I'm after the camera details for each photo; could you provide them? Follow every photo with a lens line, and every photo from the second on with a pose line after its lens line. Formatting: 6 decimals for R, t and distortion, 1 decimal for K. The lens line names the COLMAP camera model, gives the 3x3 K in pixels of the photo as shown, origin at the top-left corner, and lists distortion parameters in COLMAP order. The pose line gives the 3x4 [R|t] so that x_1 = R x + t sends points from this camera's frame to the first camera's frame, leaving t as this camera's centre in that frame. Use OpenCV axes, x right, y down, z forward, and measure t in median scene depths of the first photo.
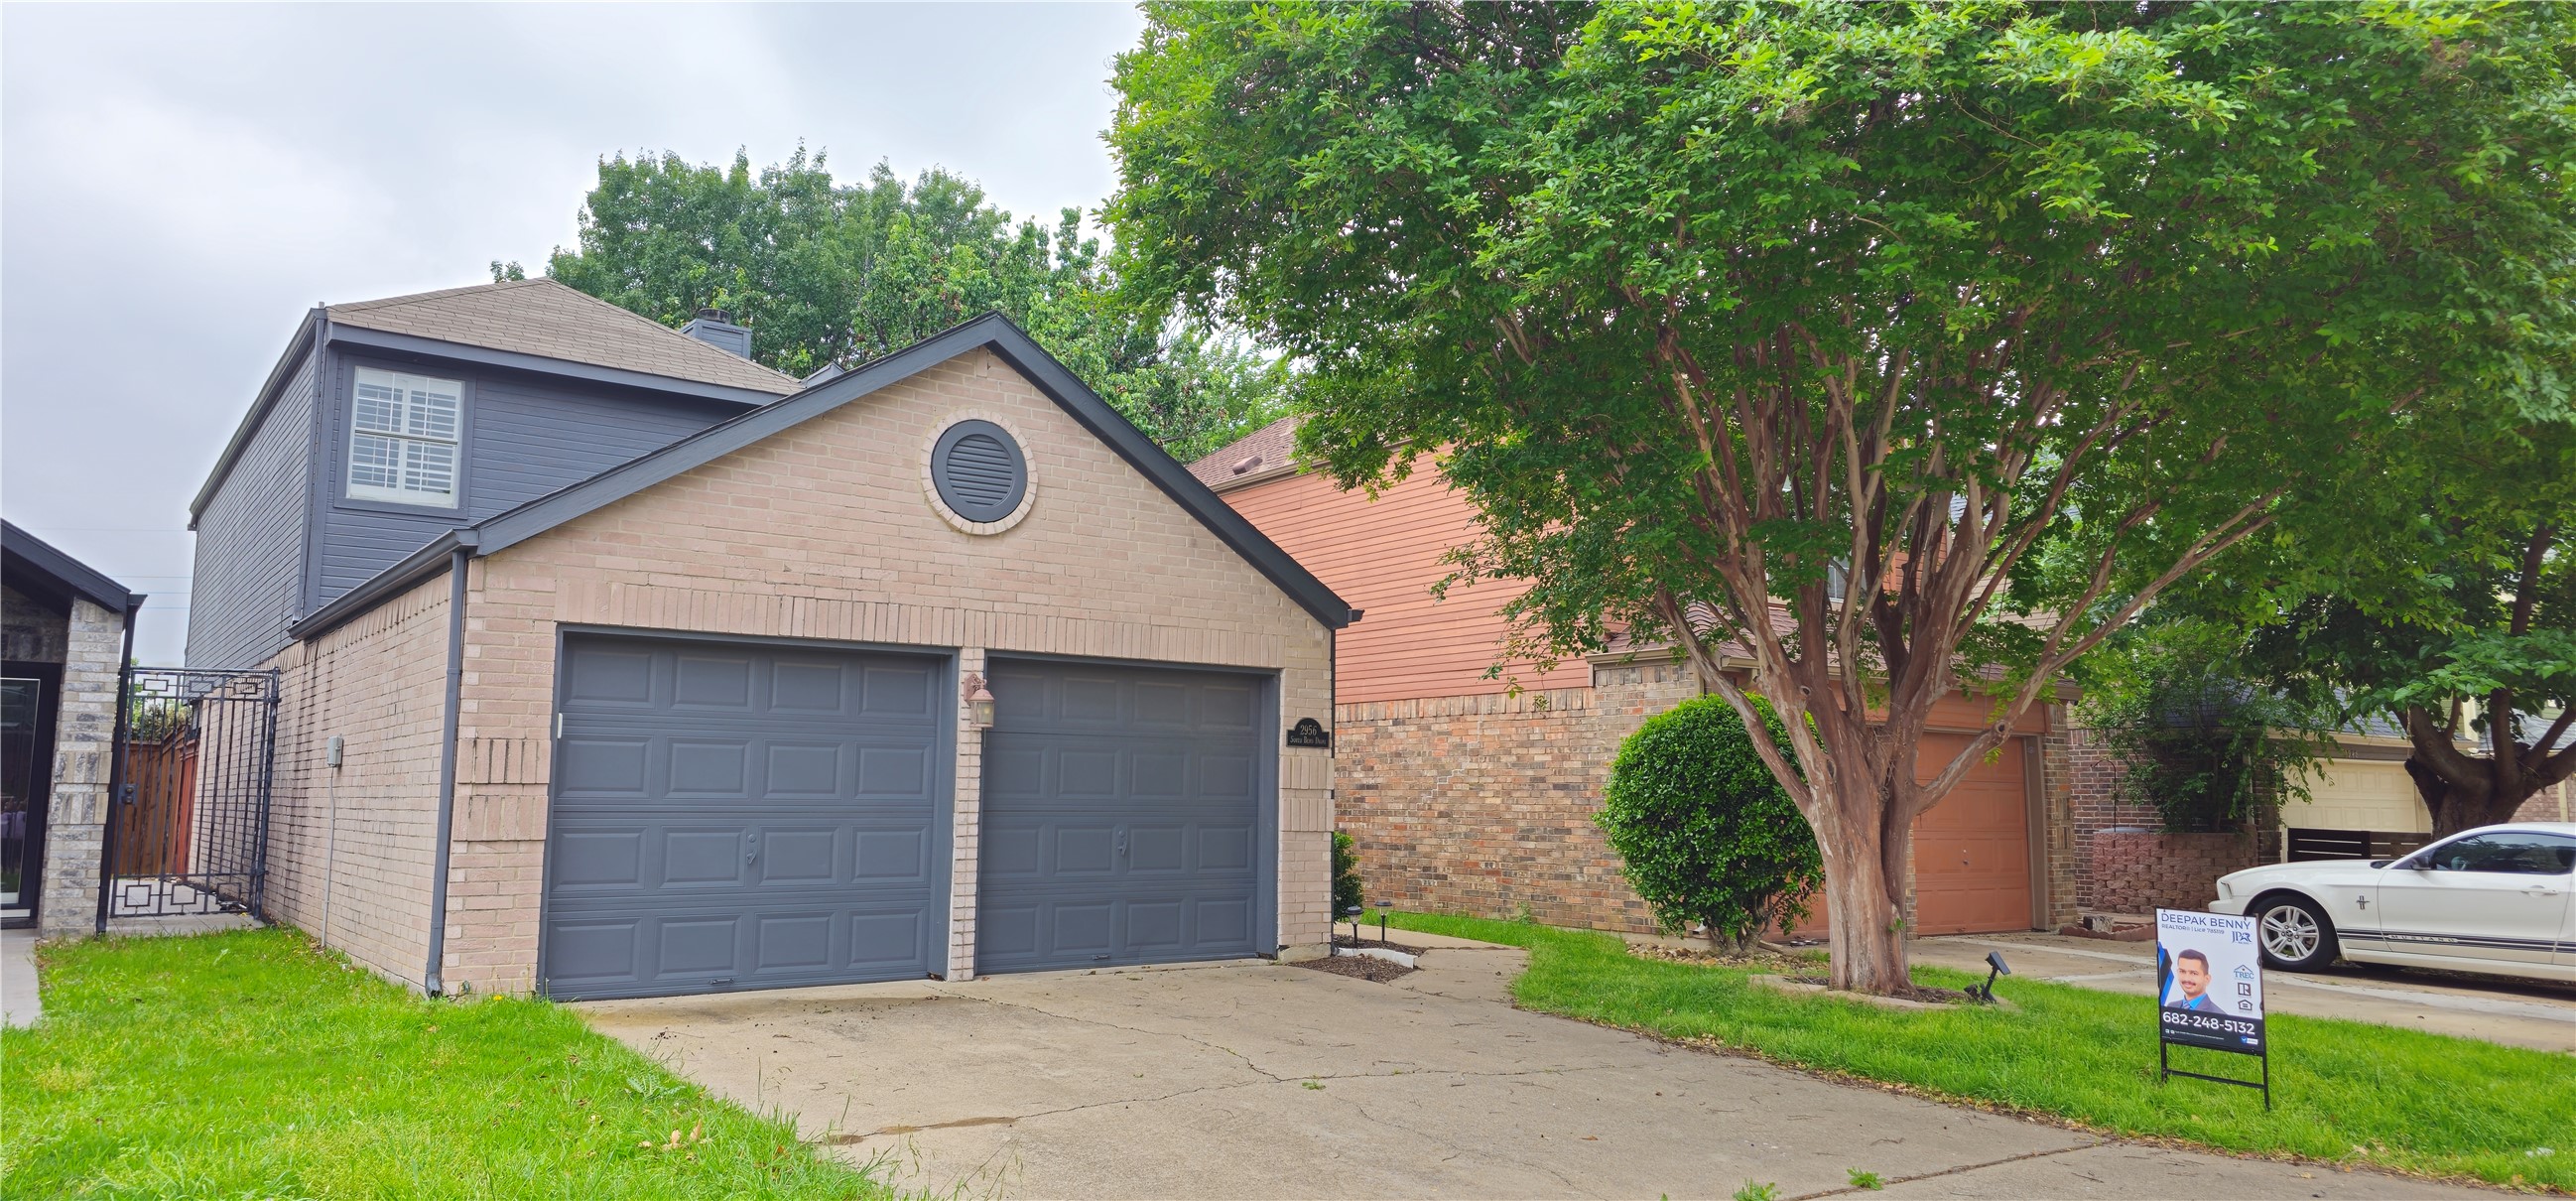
lens RADIAL K [[1681.4, 0, 1288.0], [0, 1681.4, 600.5], [0, 0, 1]] dist [0.077078, -0.000618]
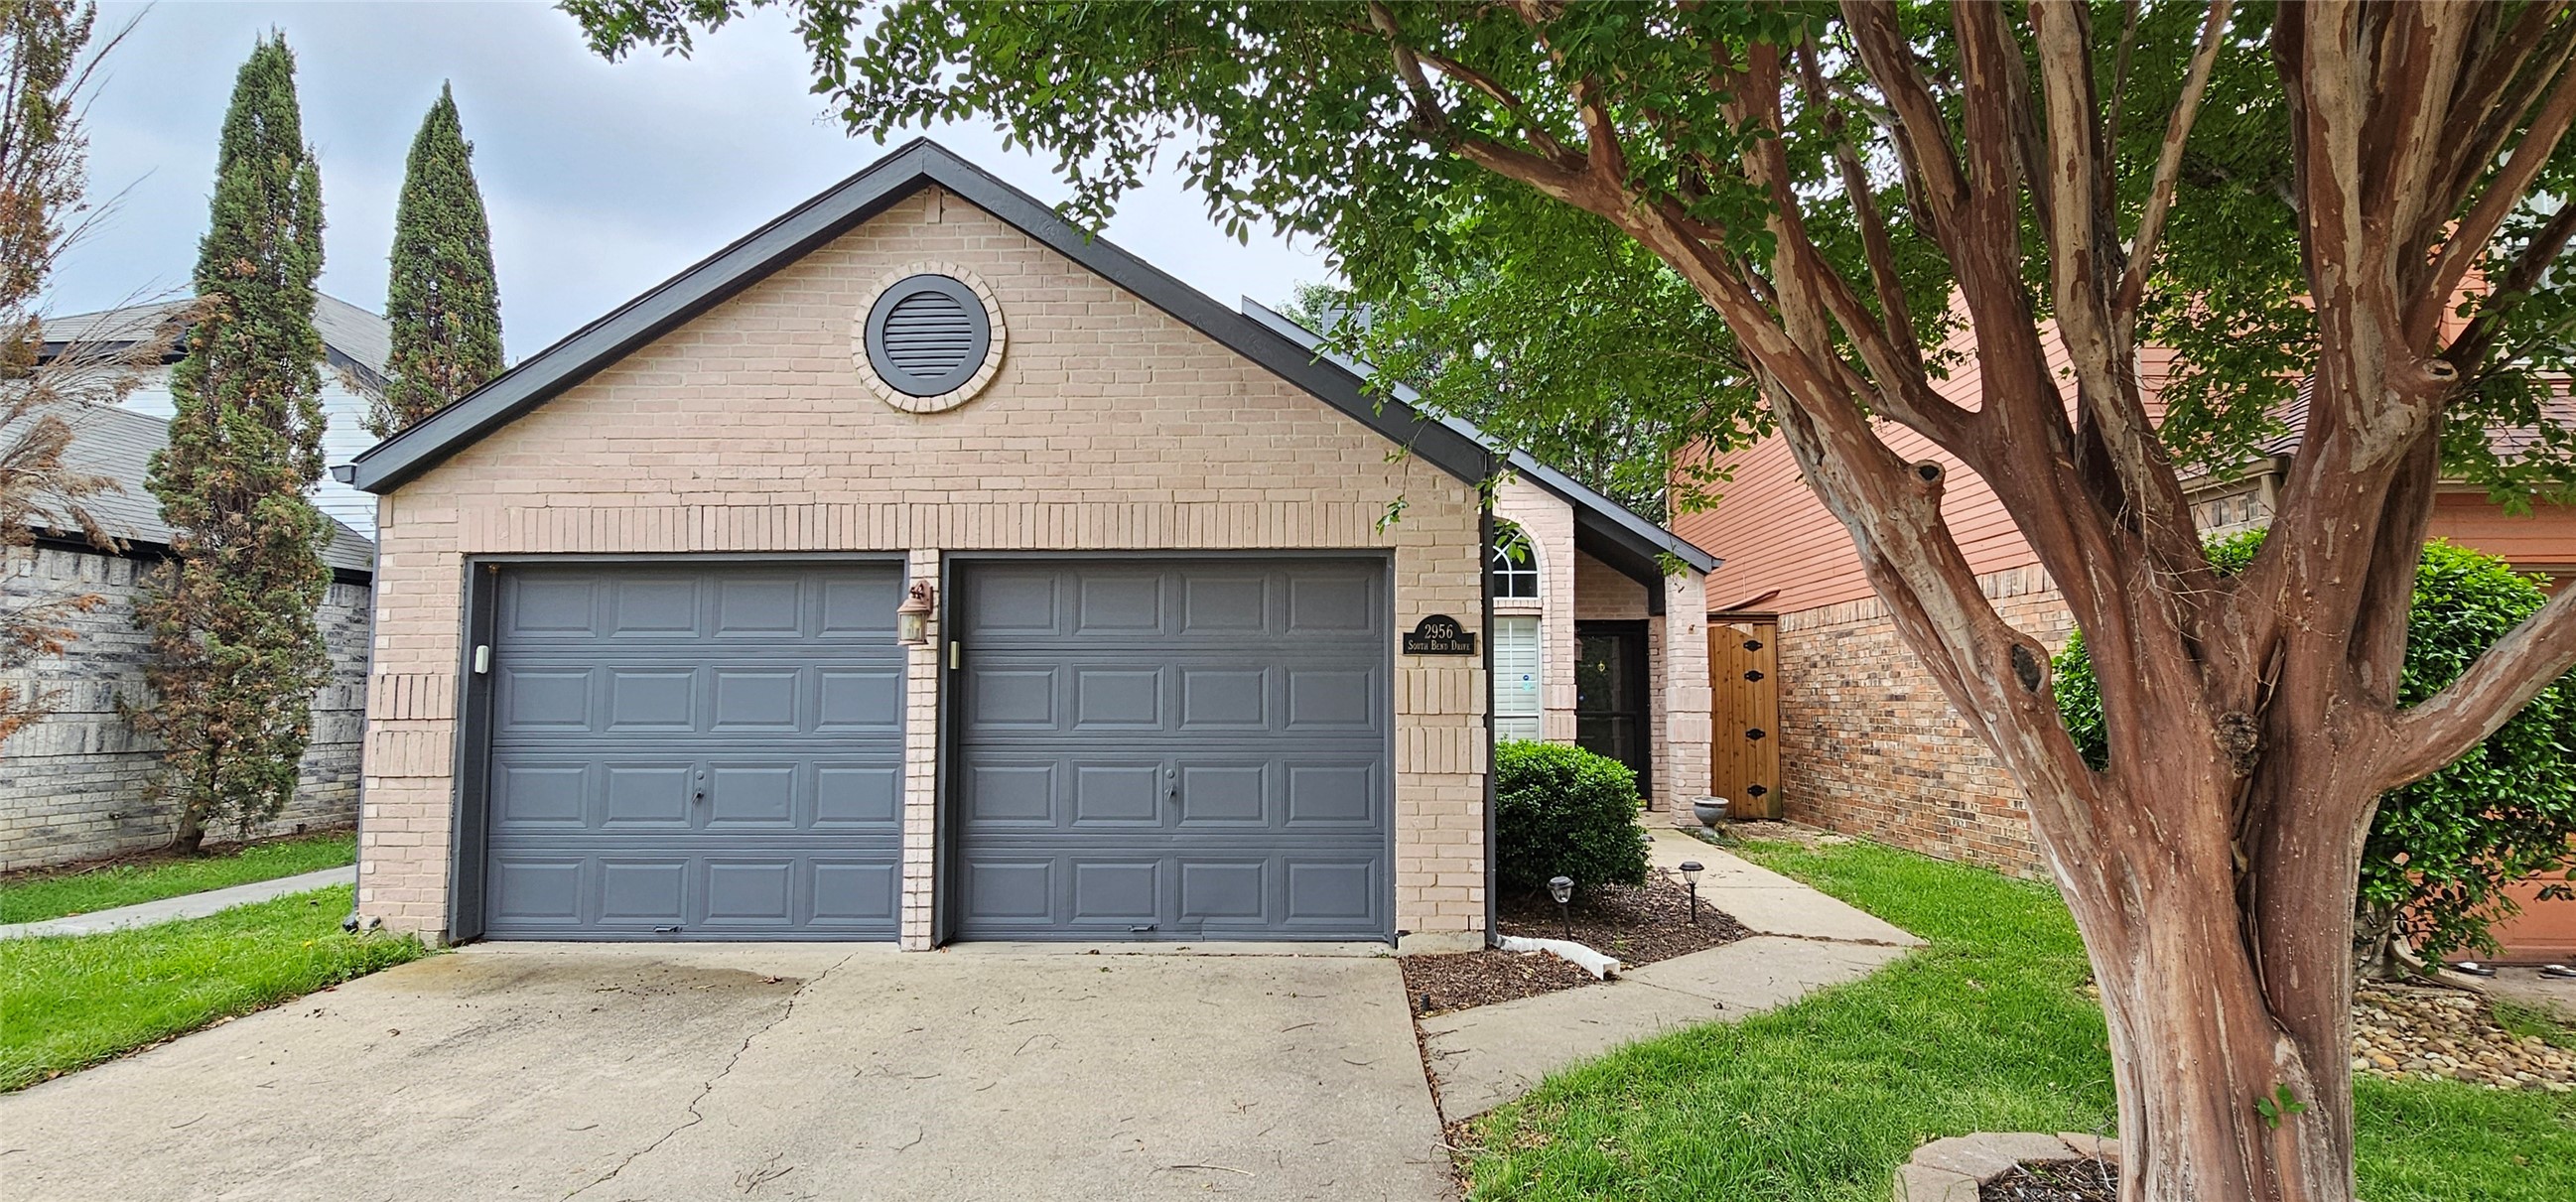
lens RADIAL K [[1250.3, 0, 1323.4], [0, 1250.3, 597.9], [0, 0, 1]] dist [-0.002592, 0.000368]
pose [[0.792474, -0.060620, -0.606885, 0.334290], [0.082054, 0.996599, 0.007600, 0.062534], [0.604360, -0.055821, 0.794753, 0.624432]]
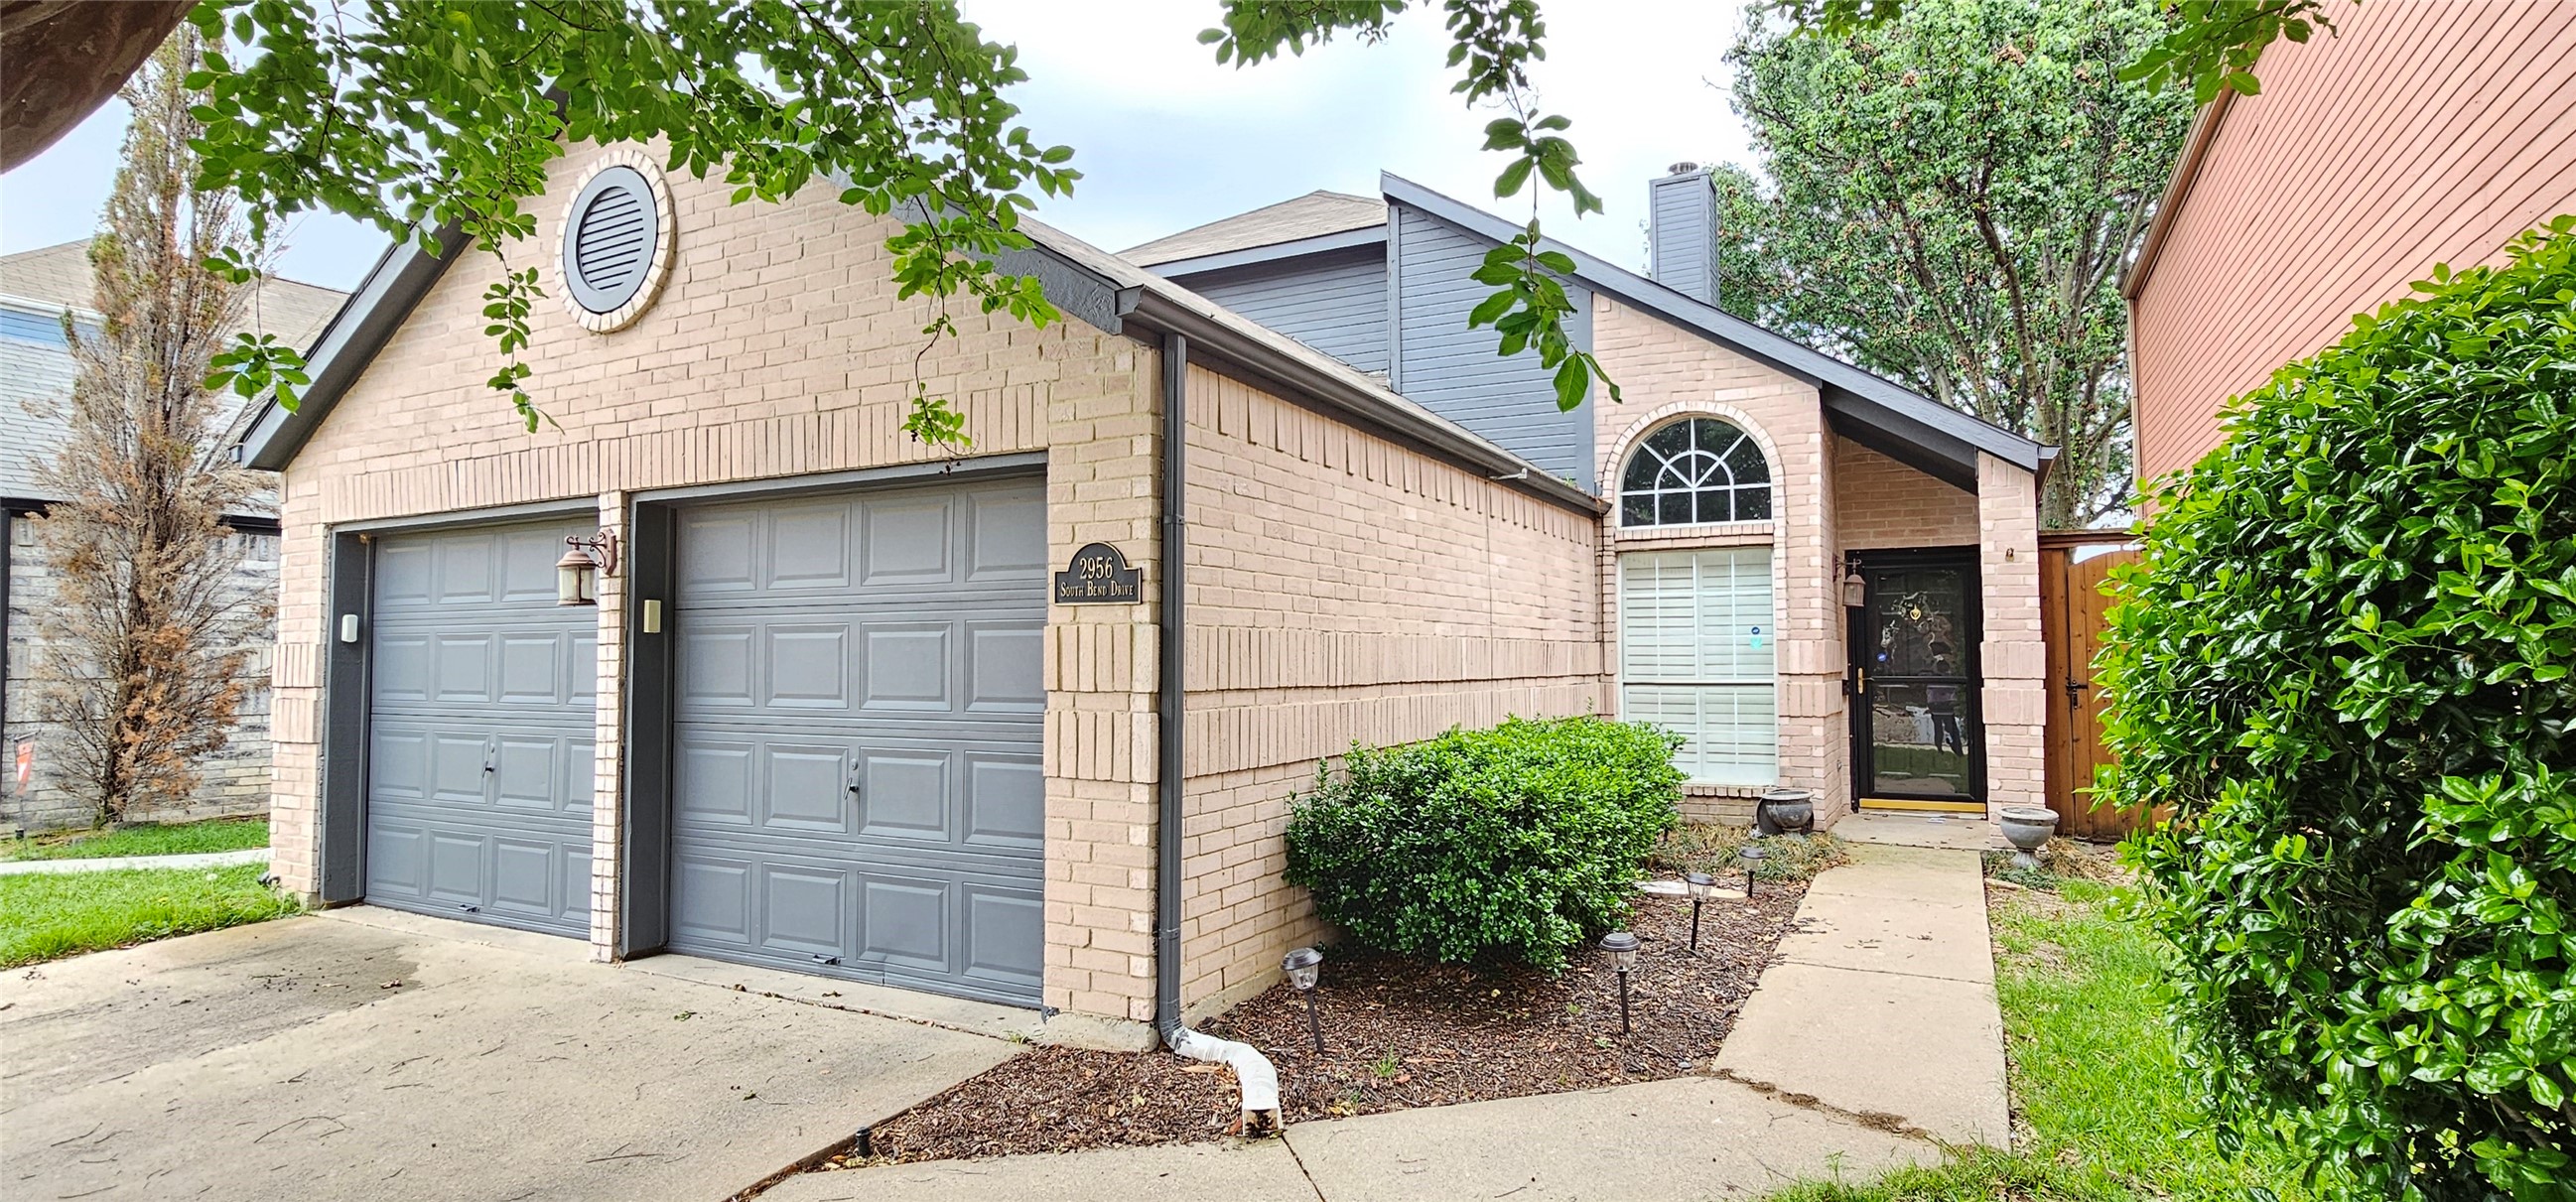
lens RADIAL K [[1250.3, 0, 1323.4], [0, 1250.3, 597.9], [0, 0, 1]] dist [-0.002592, 0.000368]
pose [[0.439973, -0.054442, -0.896359, 0.403896], [0.116381, 0.993199, -0.003199, 0.106826], [0.890438, -0.102912, 0.443317, 1.019164]]
